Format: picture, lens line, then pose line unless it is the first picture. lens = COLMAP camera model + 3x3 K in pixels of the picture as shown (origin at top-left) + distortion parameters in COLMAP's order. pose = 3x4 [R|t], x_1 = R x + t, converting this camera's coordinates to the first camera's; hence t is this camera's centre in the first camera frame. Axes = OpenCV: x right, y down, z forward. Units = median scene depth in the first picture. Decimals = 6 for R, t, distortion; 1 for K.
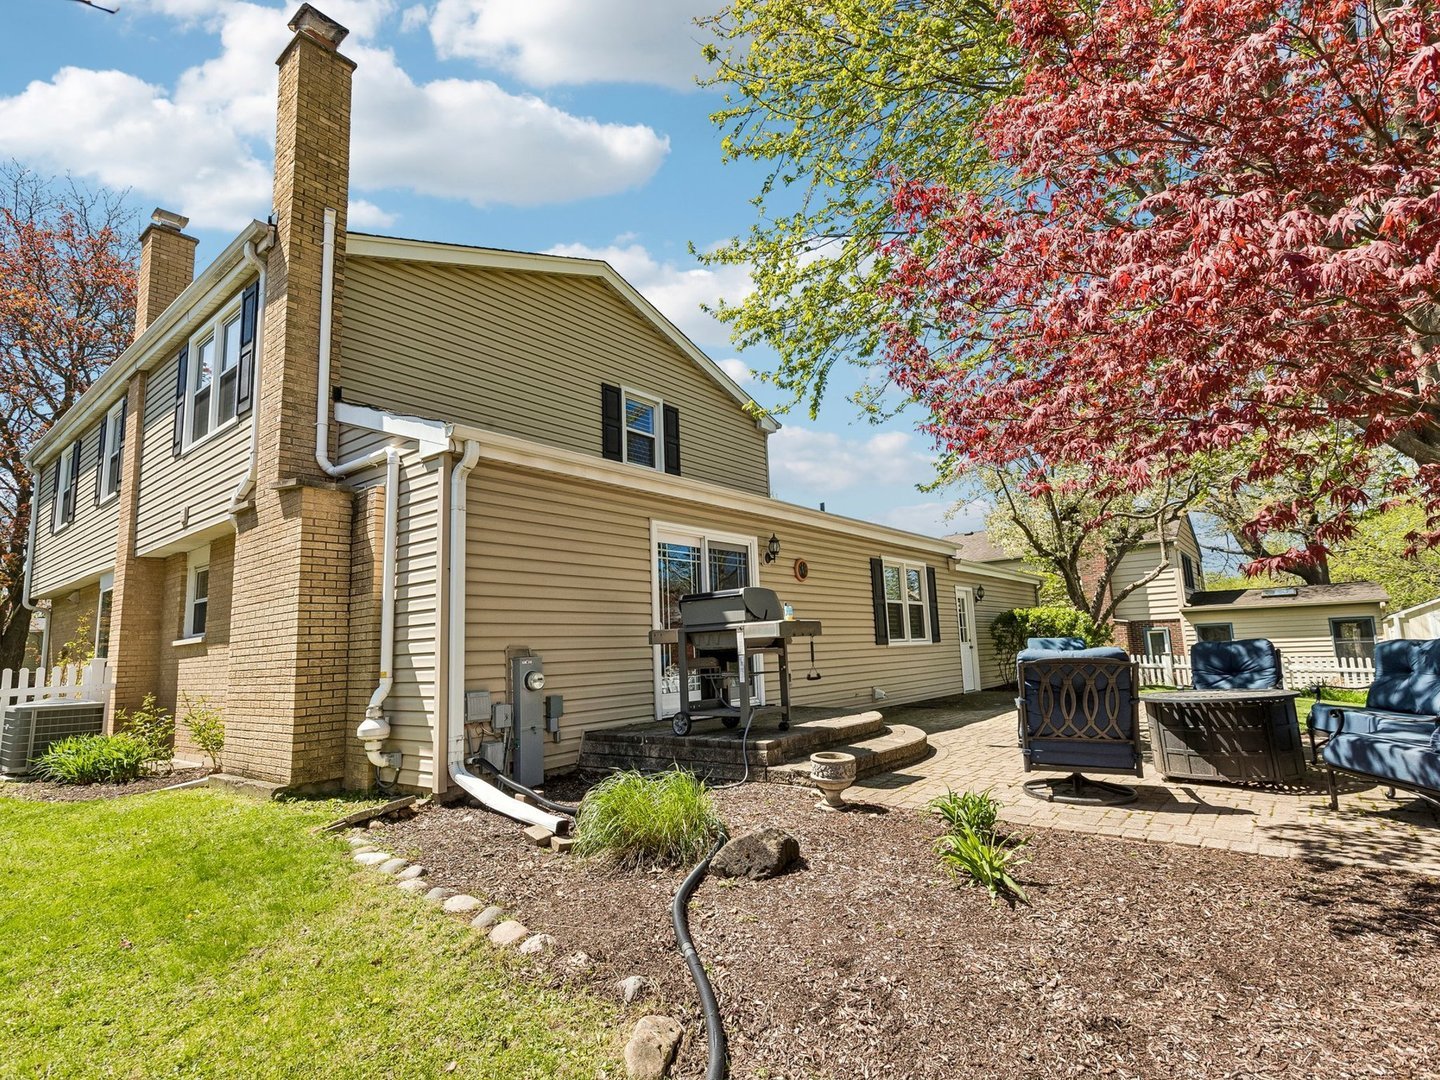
lens RADIAL K [[740.4, 0, 714.4], [0, 740.4, 543.8], [0, 0, 1]] dist [-0.002111, -0.000399]
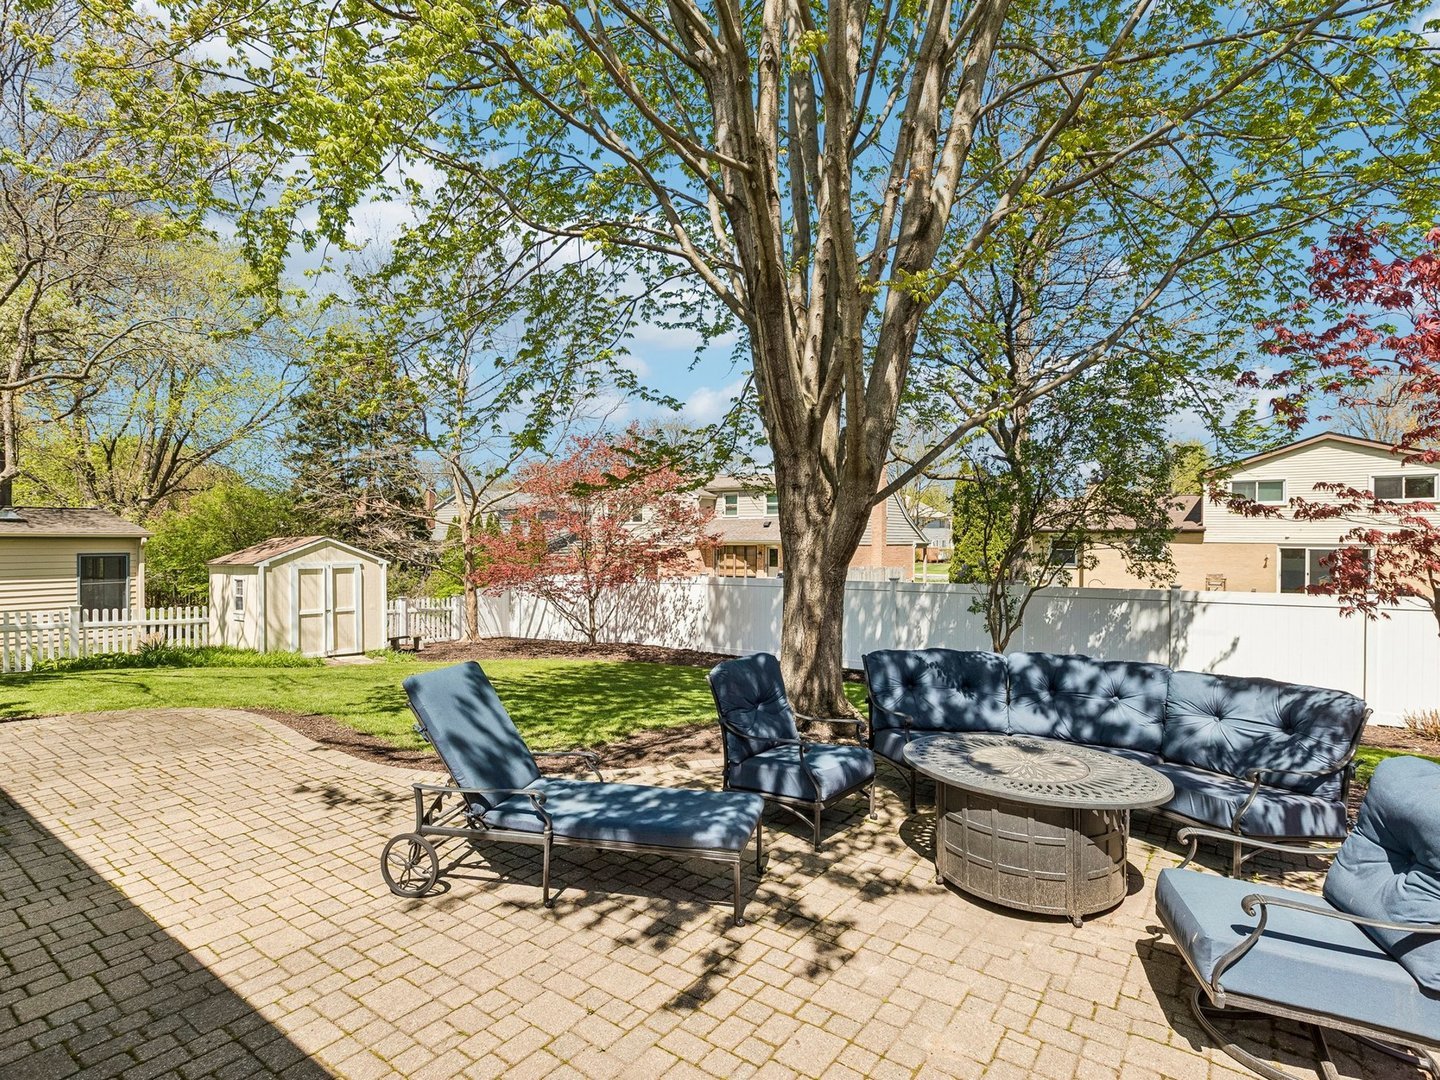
lens RADIAL K [[753.5, 0, 722.1], [0, 753.5, 548.4], [0, 0, 1]] dist [0.002259, -0.000220]
pose [[-0.036210, 0.024529, 0.999043, -0.007054], [-0.148144, 0.988522, -0.029640, 0.016908], [-0.988303, -0.149075, -0.032160, 0.351820]]
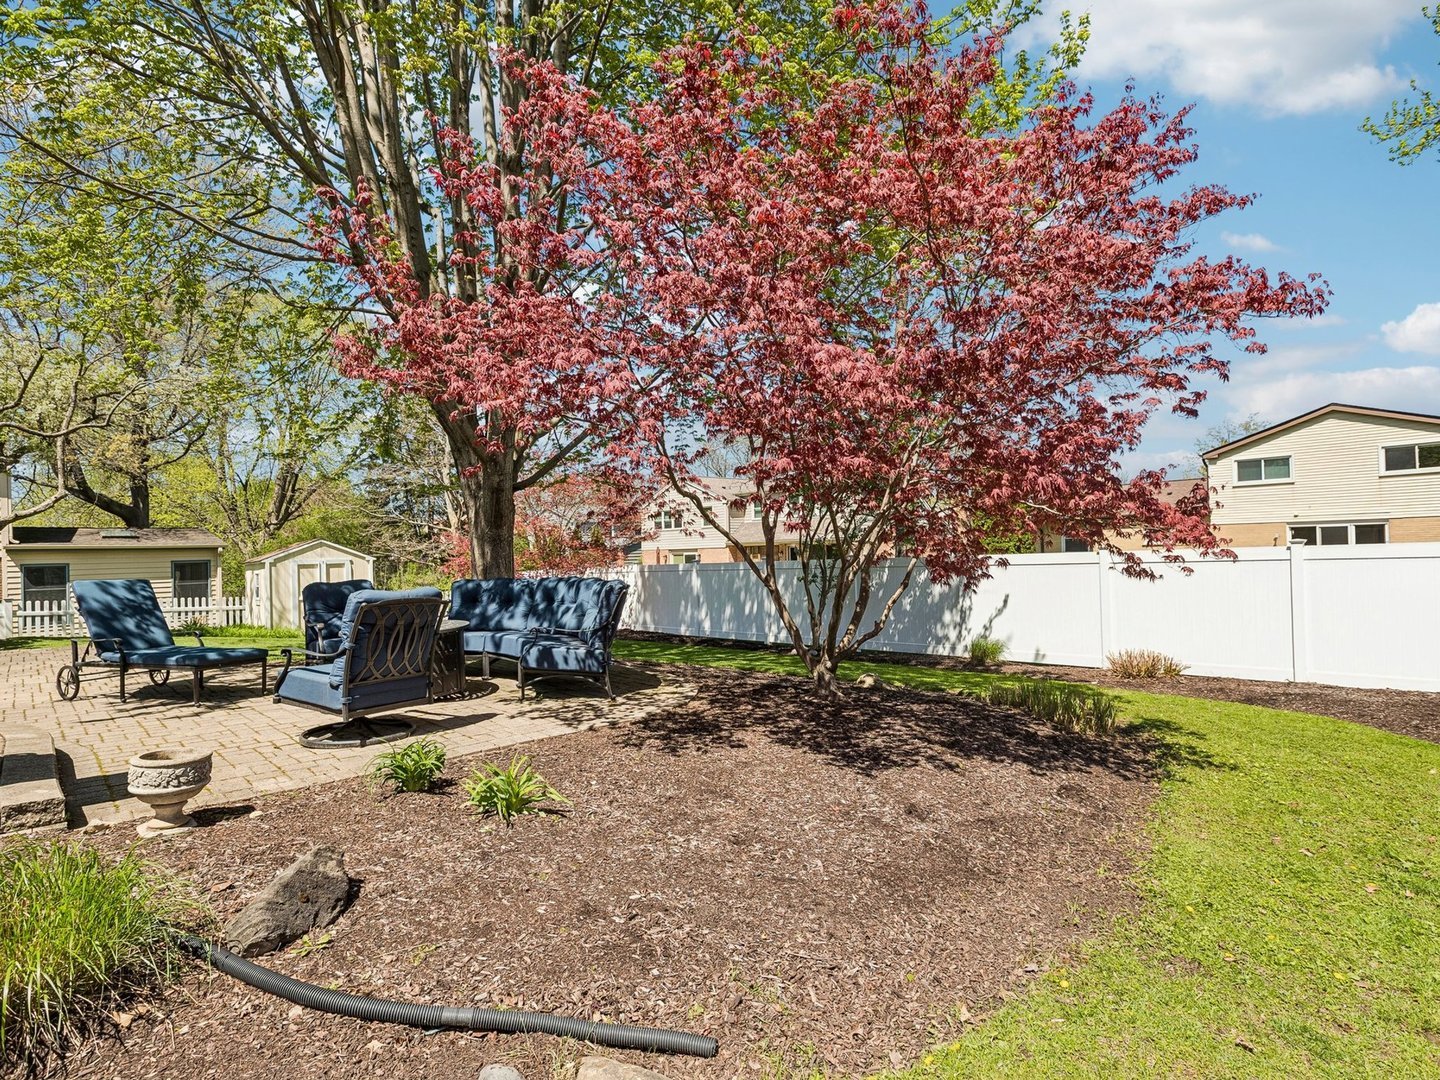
lens RADIAL K [[740.4, 0, 714.4], [0, 740.4, 543.8], [0, 0, 1]] dist [-0.002111, -0.000399]
pose [[0.140147, 0.045220, 0.989098, -0.098473], [-0.120961, 0.992256, -0.028226, 0.013880], [-0.982714, -0.115687, 0.144531, 0.102363]]
